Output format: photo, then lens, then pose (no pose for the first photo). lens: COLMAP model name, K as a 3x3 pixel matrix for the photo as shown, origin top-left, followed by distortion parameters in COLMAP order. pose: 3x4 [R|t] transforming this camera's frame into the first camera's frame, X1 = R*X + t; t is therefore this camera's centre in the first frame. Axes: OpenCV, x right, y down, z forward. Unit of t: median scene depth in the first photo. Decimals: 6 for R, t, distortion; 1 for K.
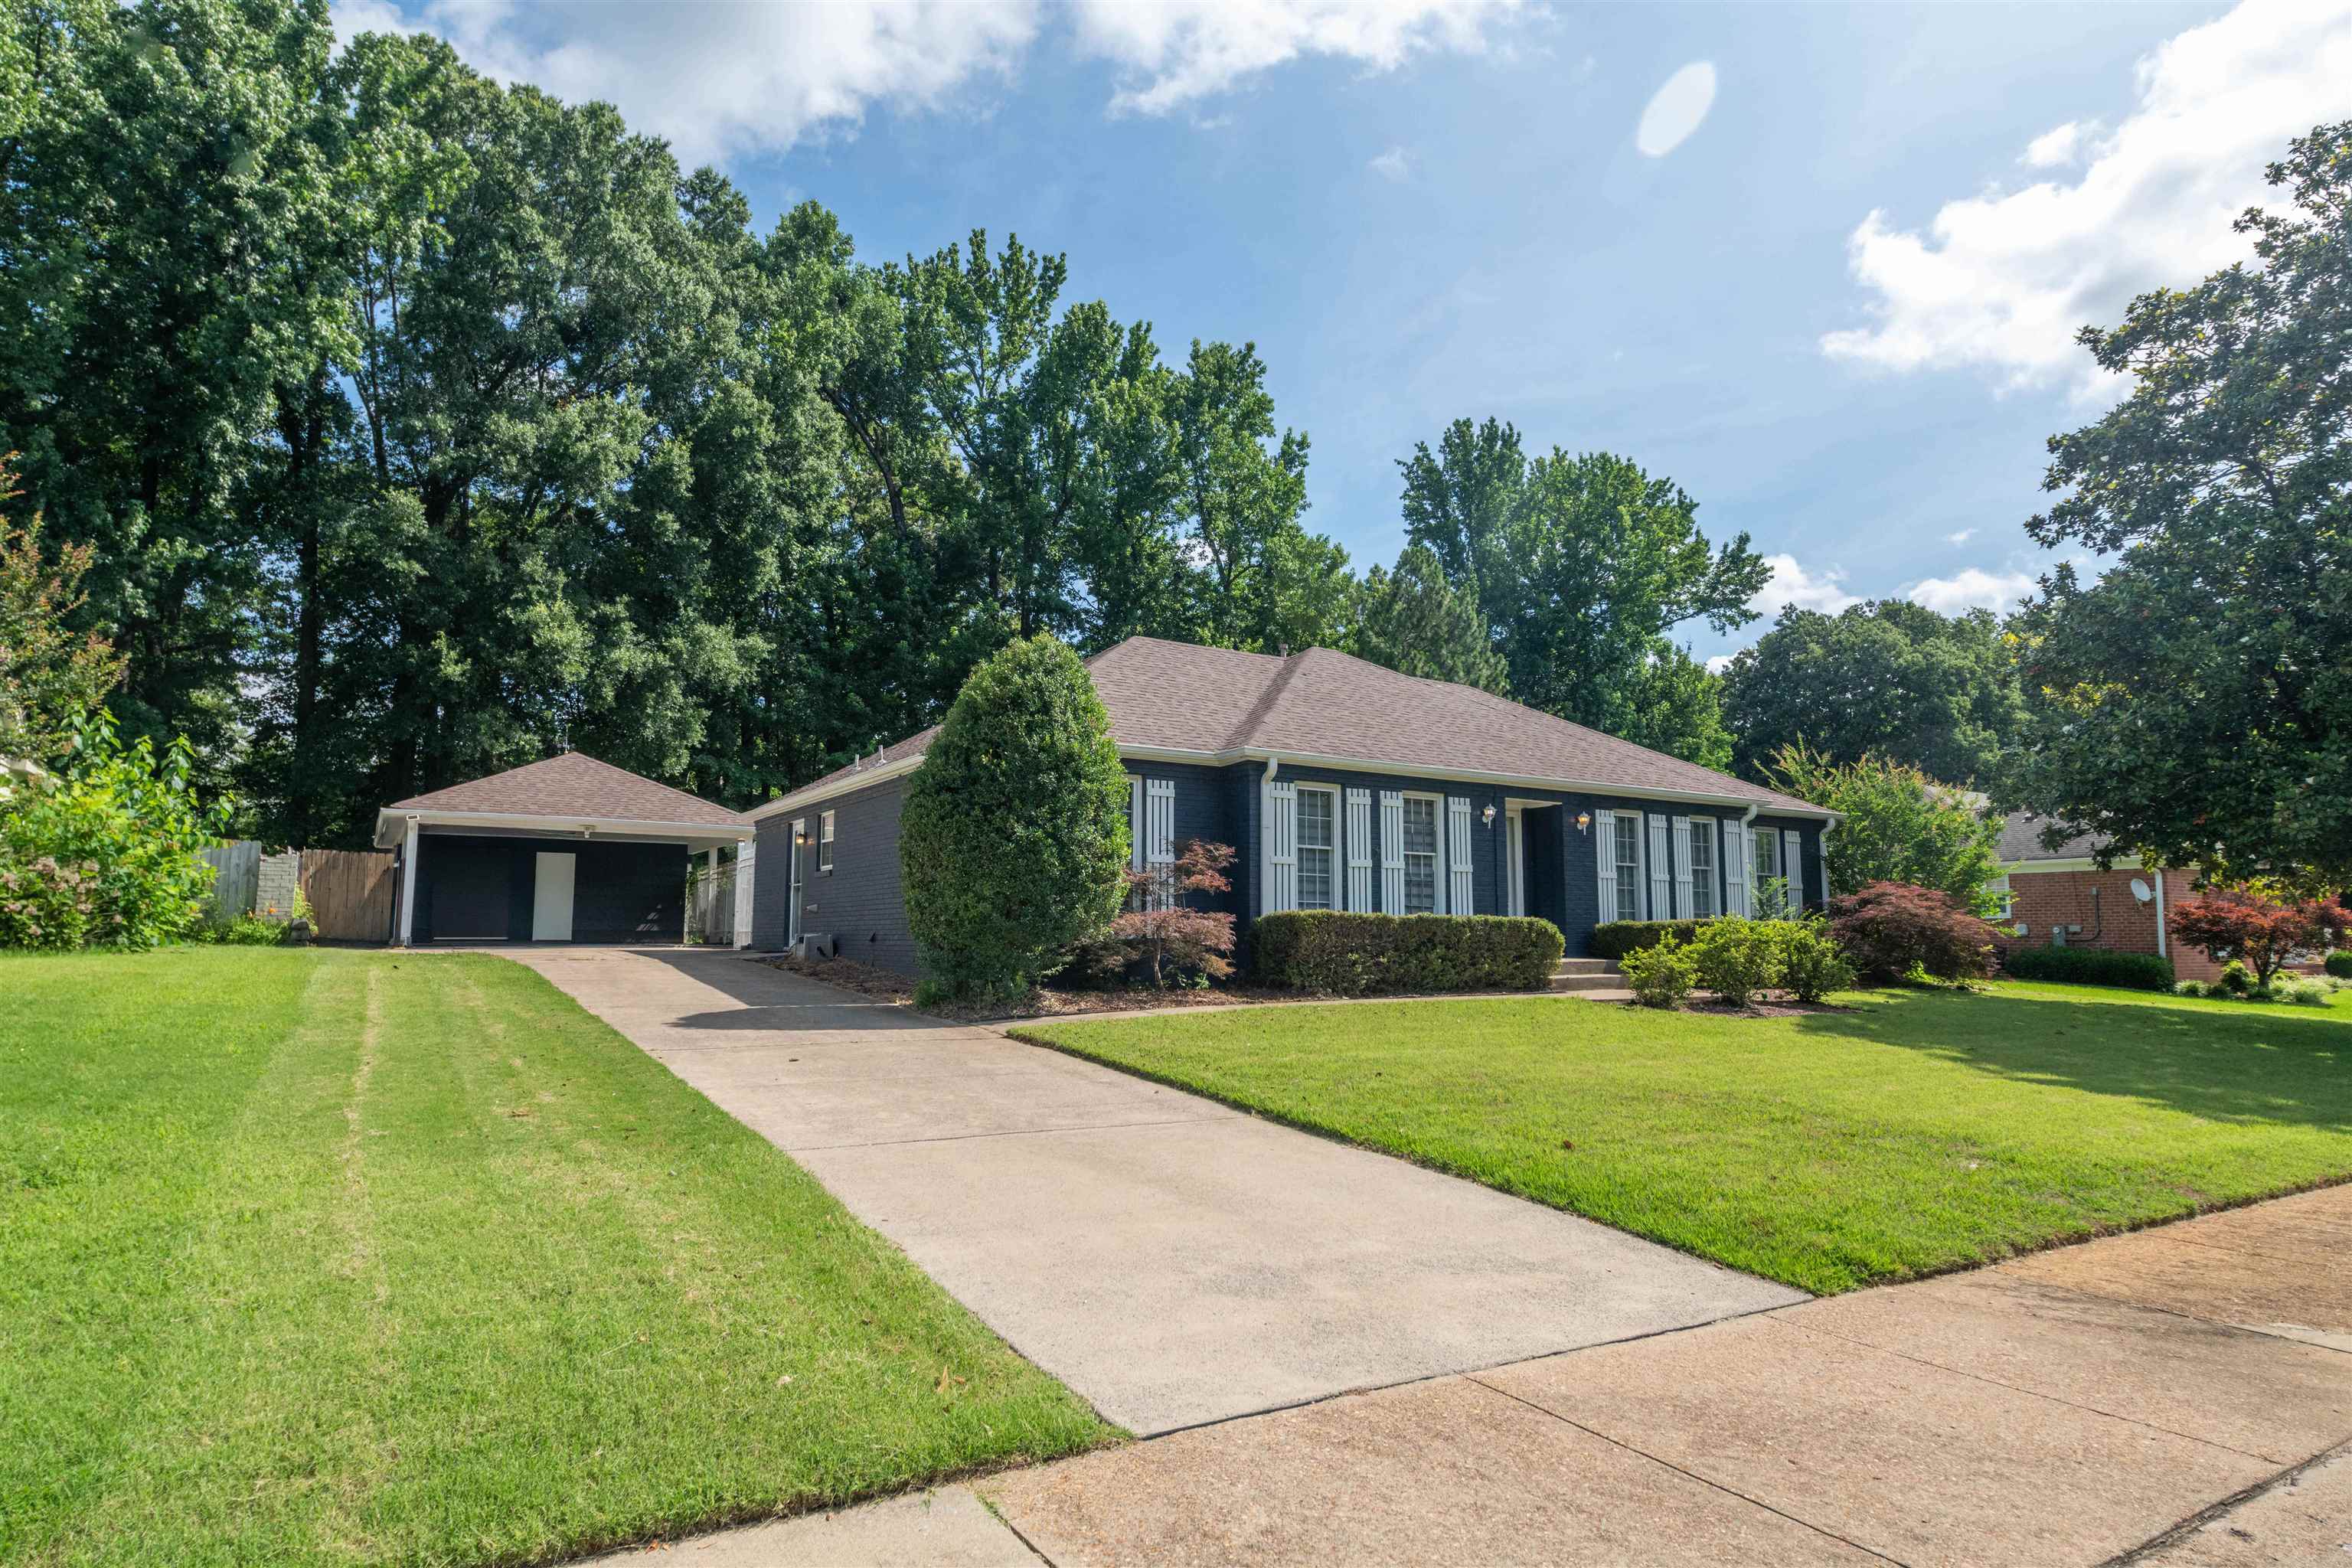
lens RADIAL K [[1295.7, 0, 1162.9], [0, 1295.7, 799.3], [0, 0, 1]] dist [-0.002339, -0.000459]
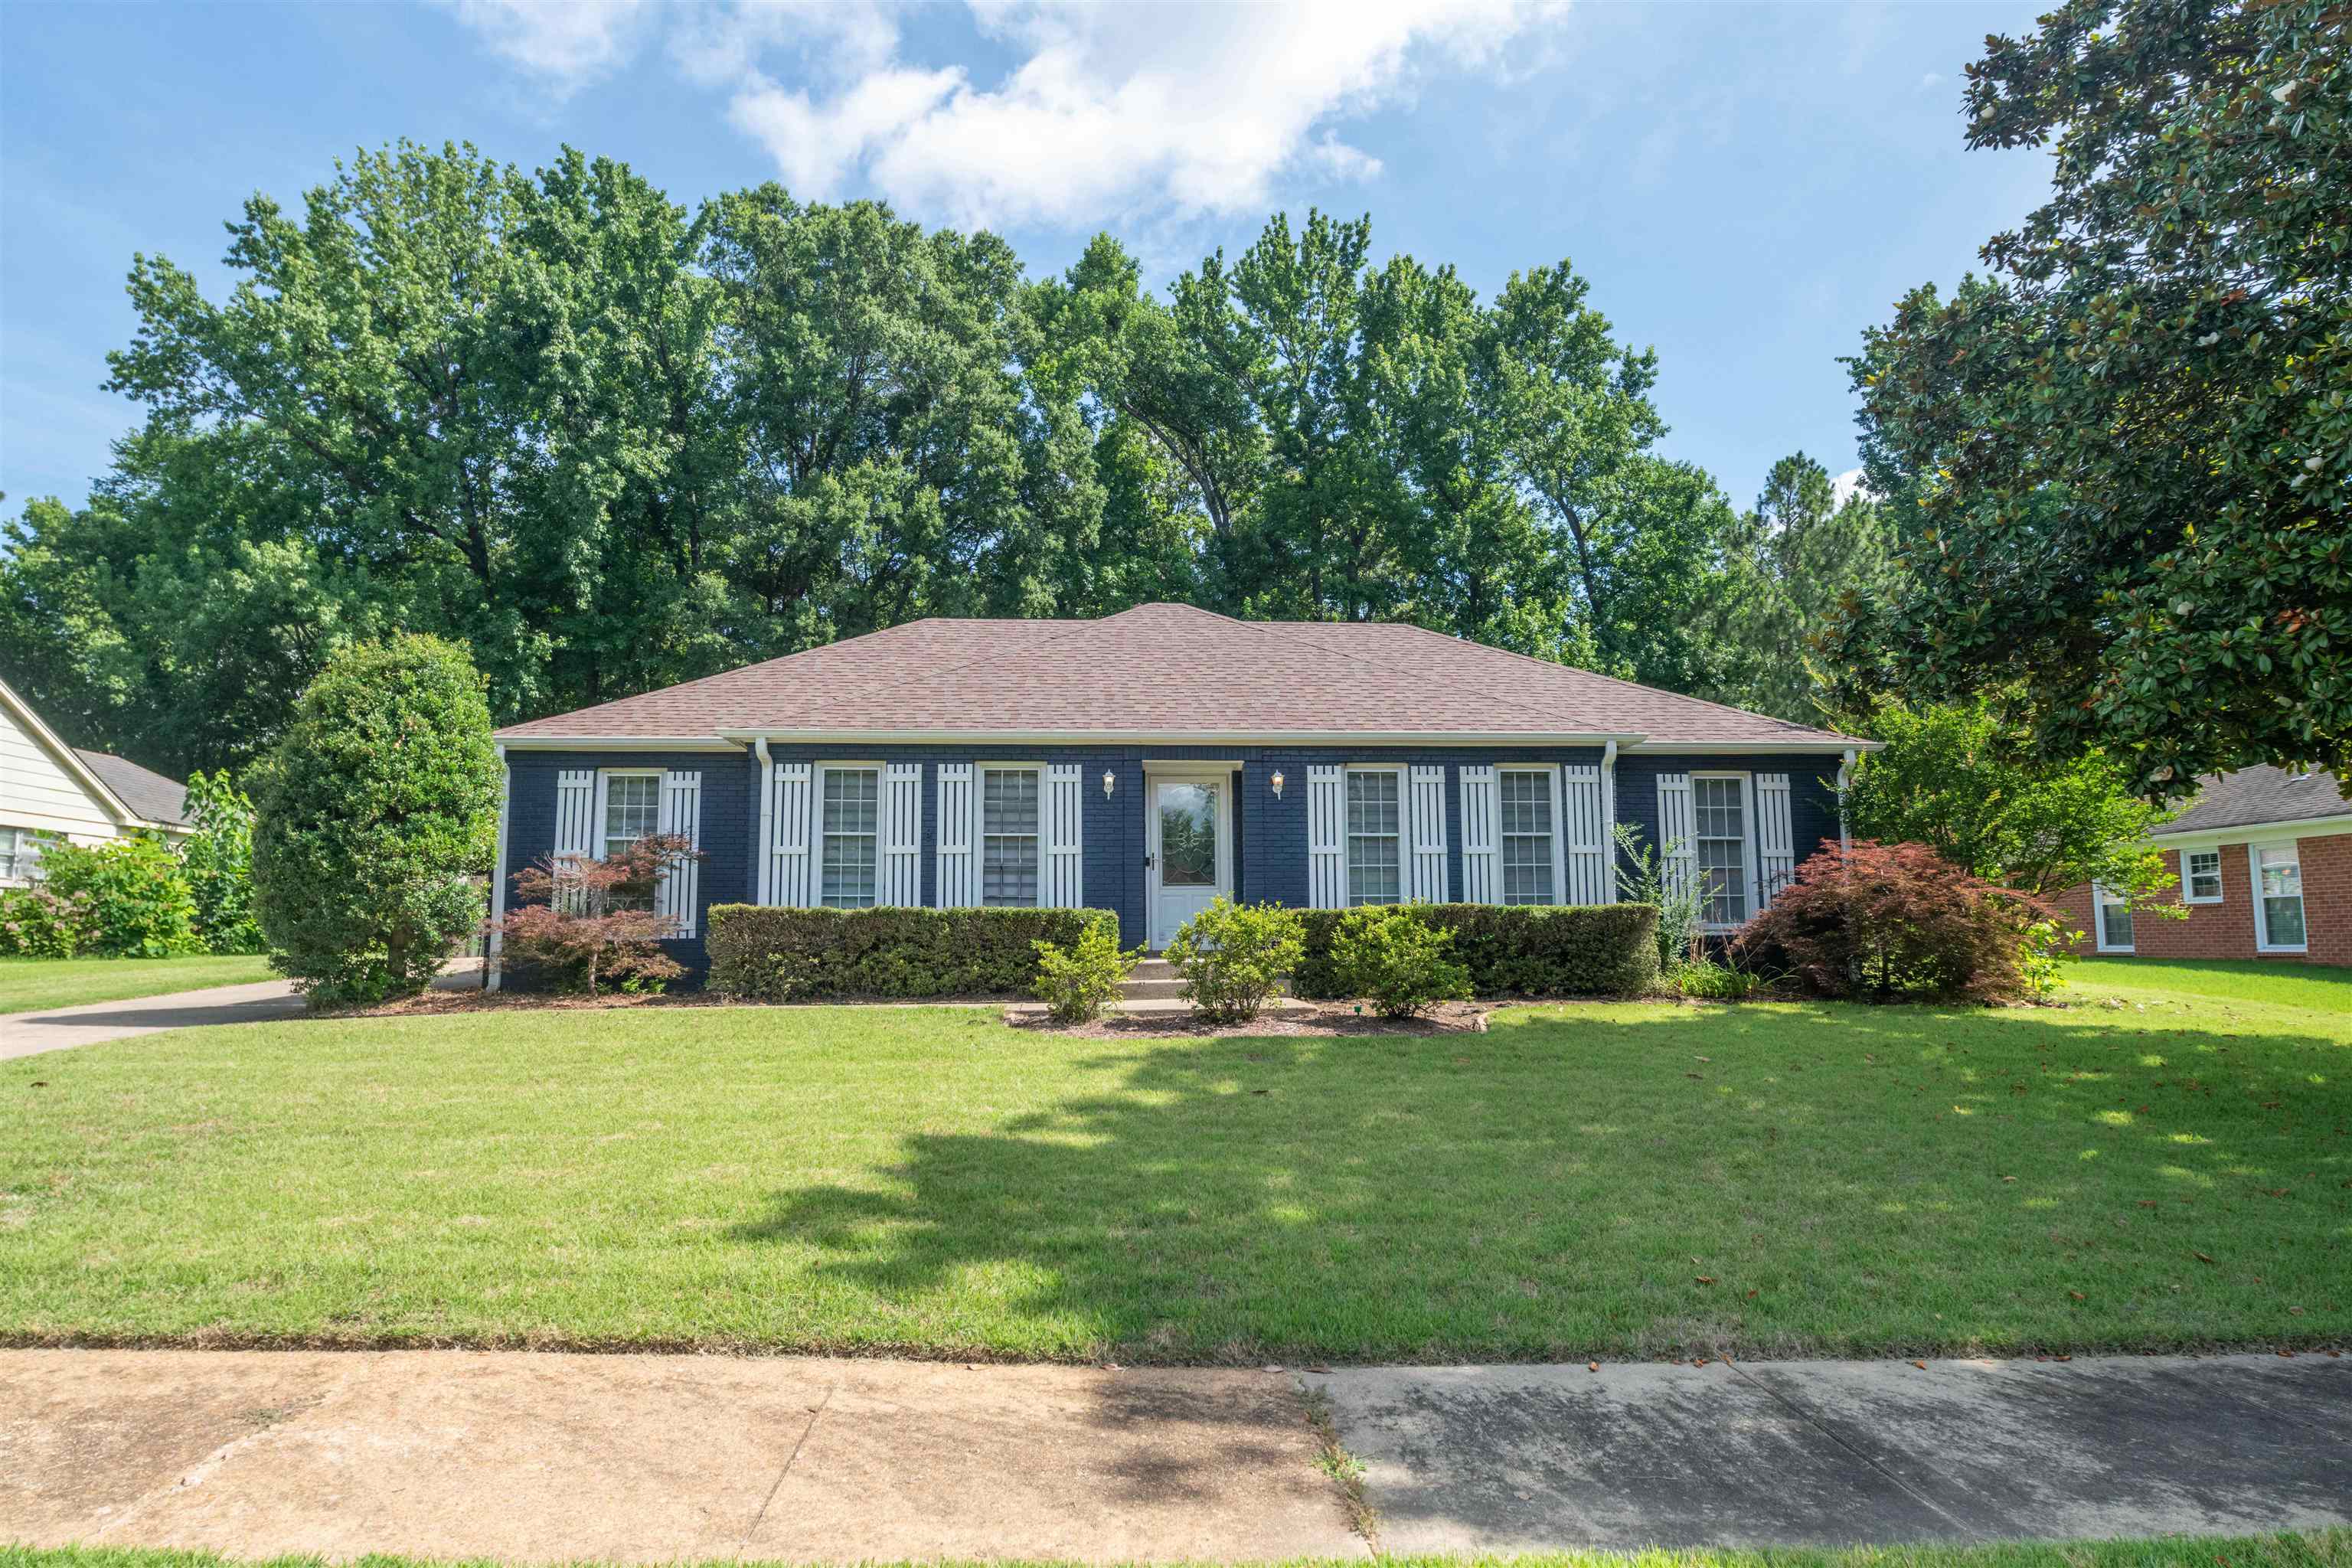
lens RADIAL K [[1286.3, 0, 1132.2], [0, 1286.3, 812.6], [0, 0, 1]] dist [-0.015754, -0.000329]
pose [[0.877228, -0.059875, -0.476326, 0.397477], [0.061732, 0.998023, -0.011765, 0.025205], [0.476089, -0.019084, 0.879190, 0.181557]]
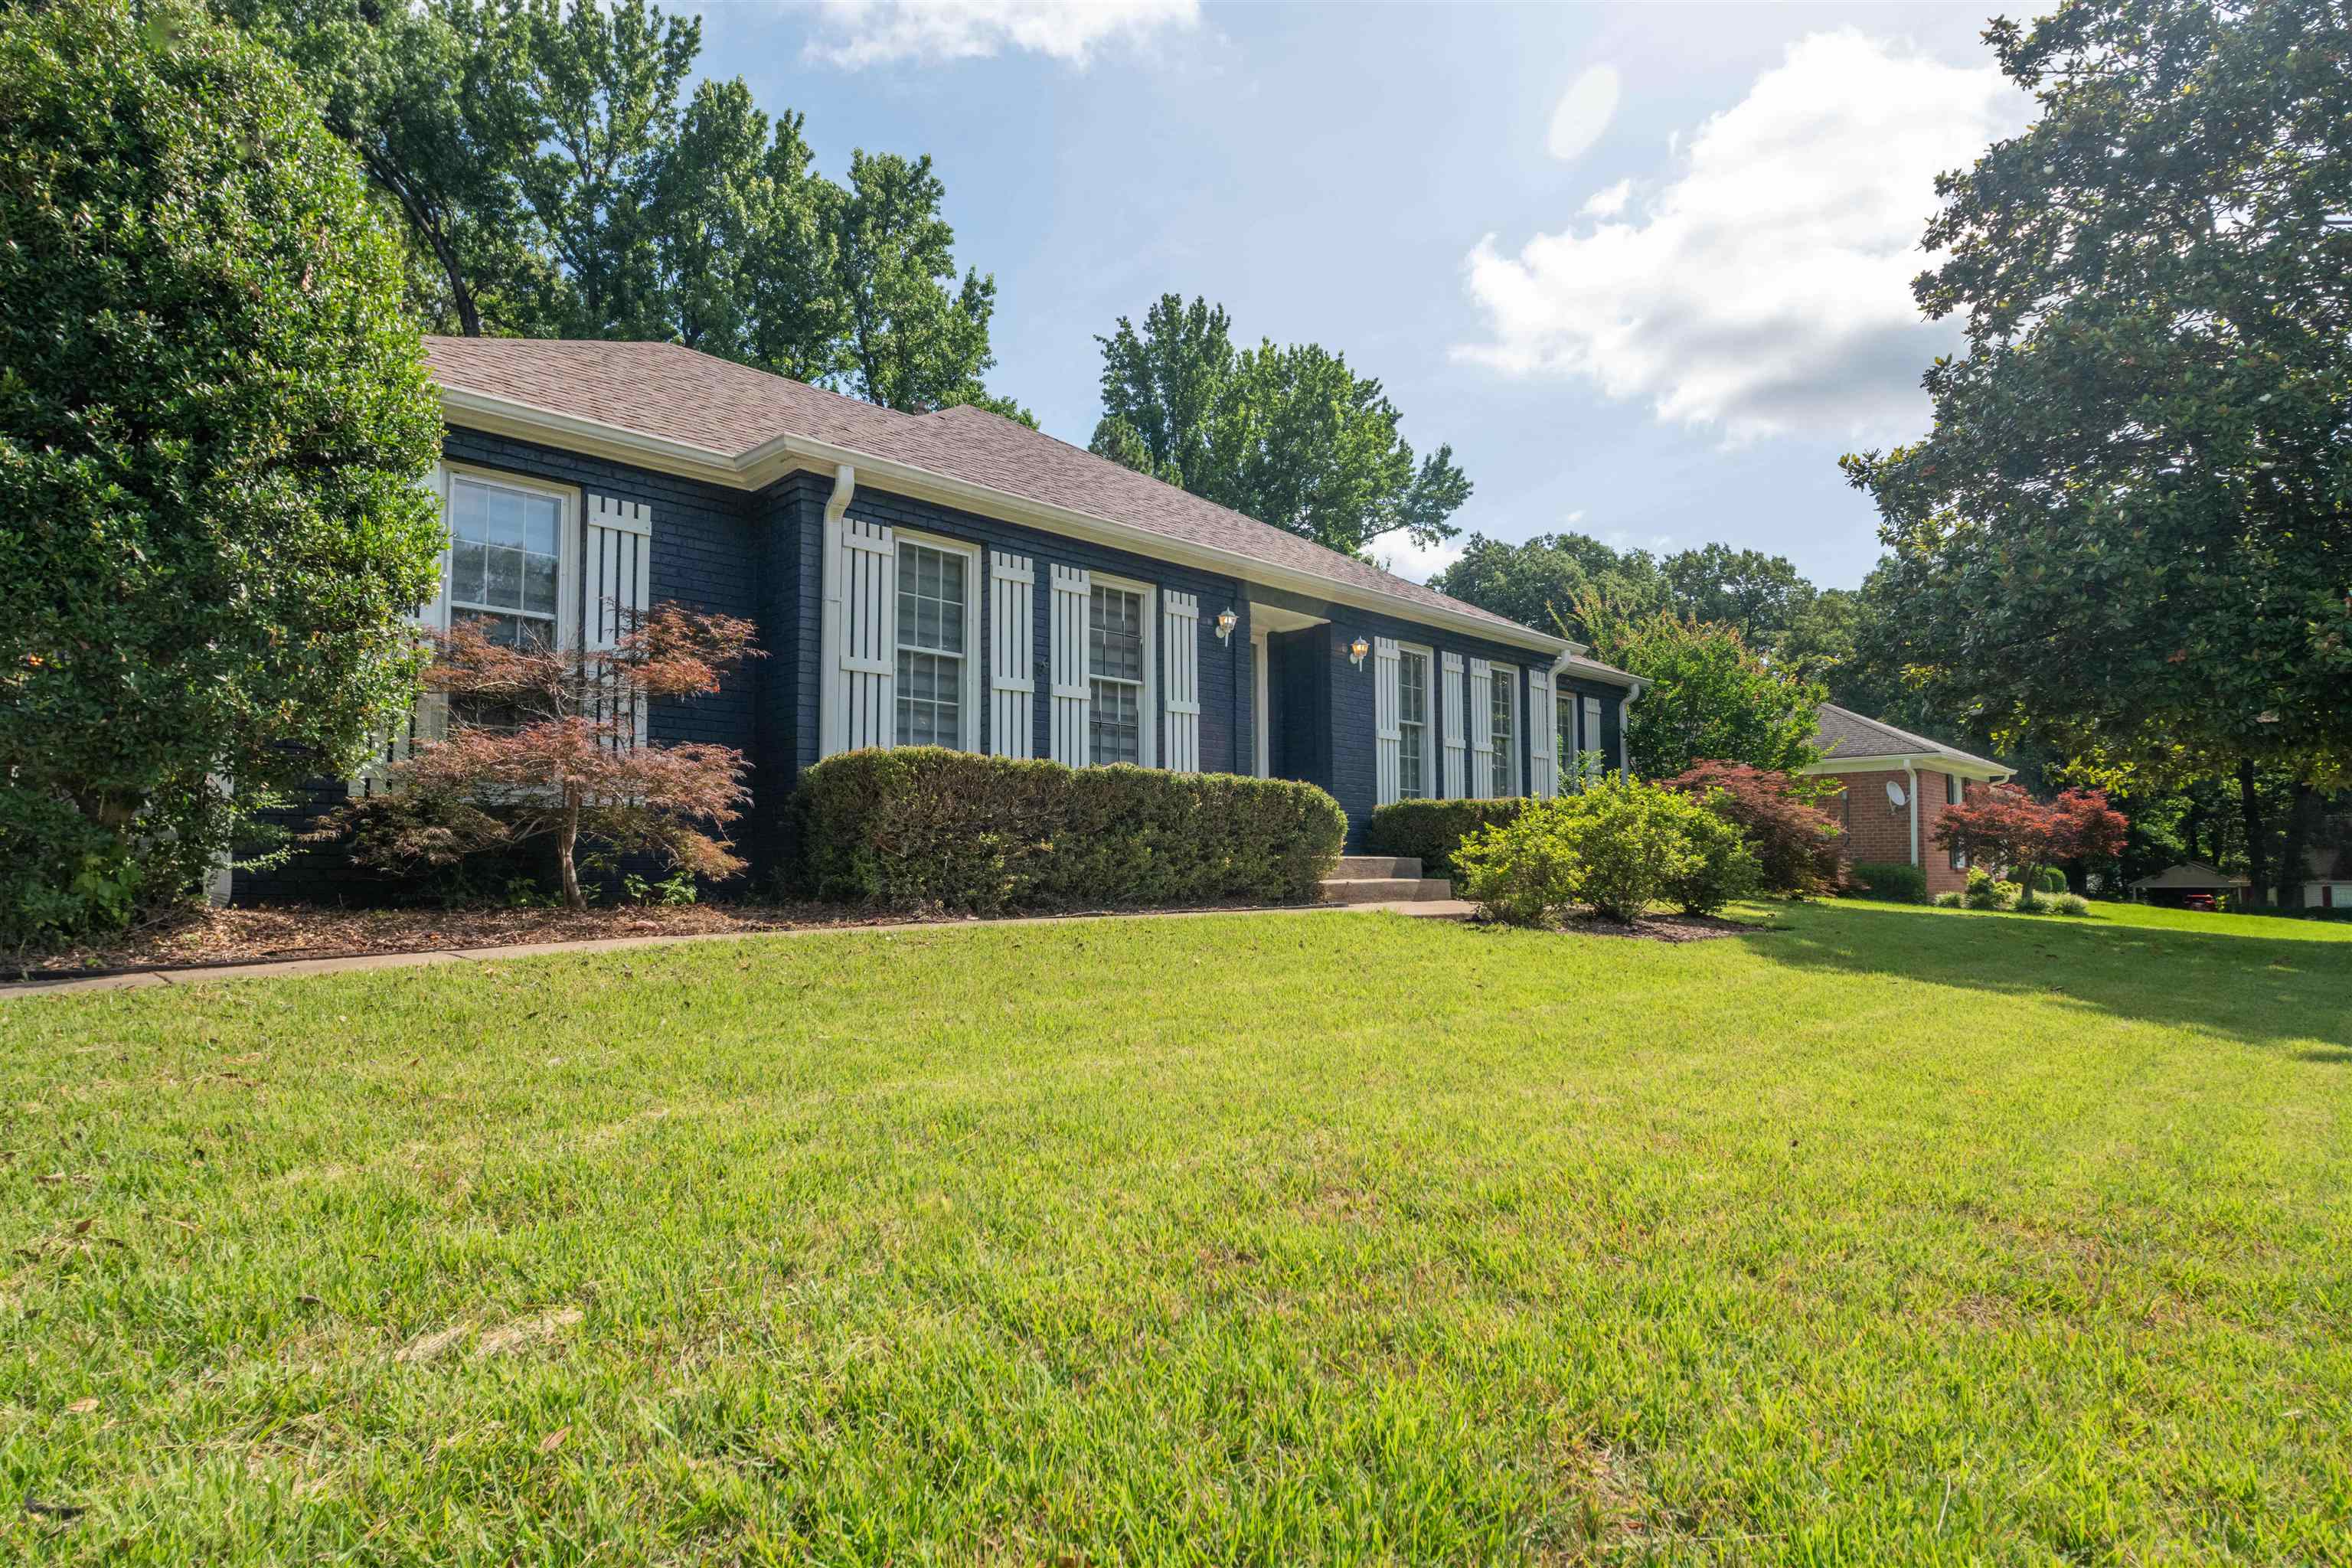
lens RADIAL K [[1295.7, 0, 1162.9], [0, 1295.7, 799.3], [0, 0, 1]] dist [-0.002339, -0.000459]
pose [[0.972495, 0.007217, 0.232811, 0.047980], [-0.019334, 0.998572, 0.049810, 0.040042], [-0.232119, -0.052941, 0.971246, 0.245042]]
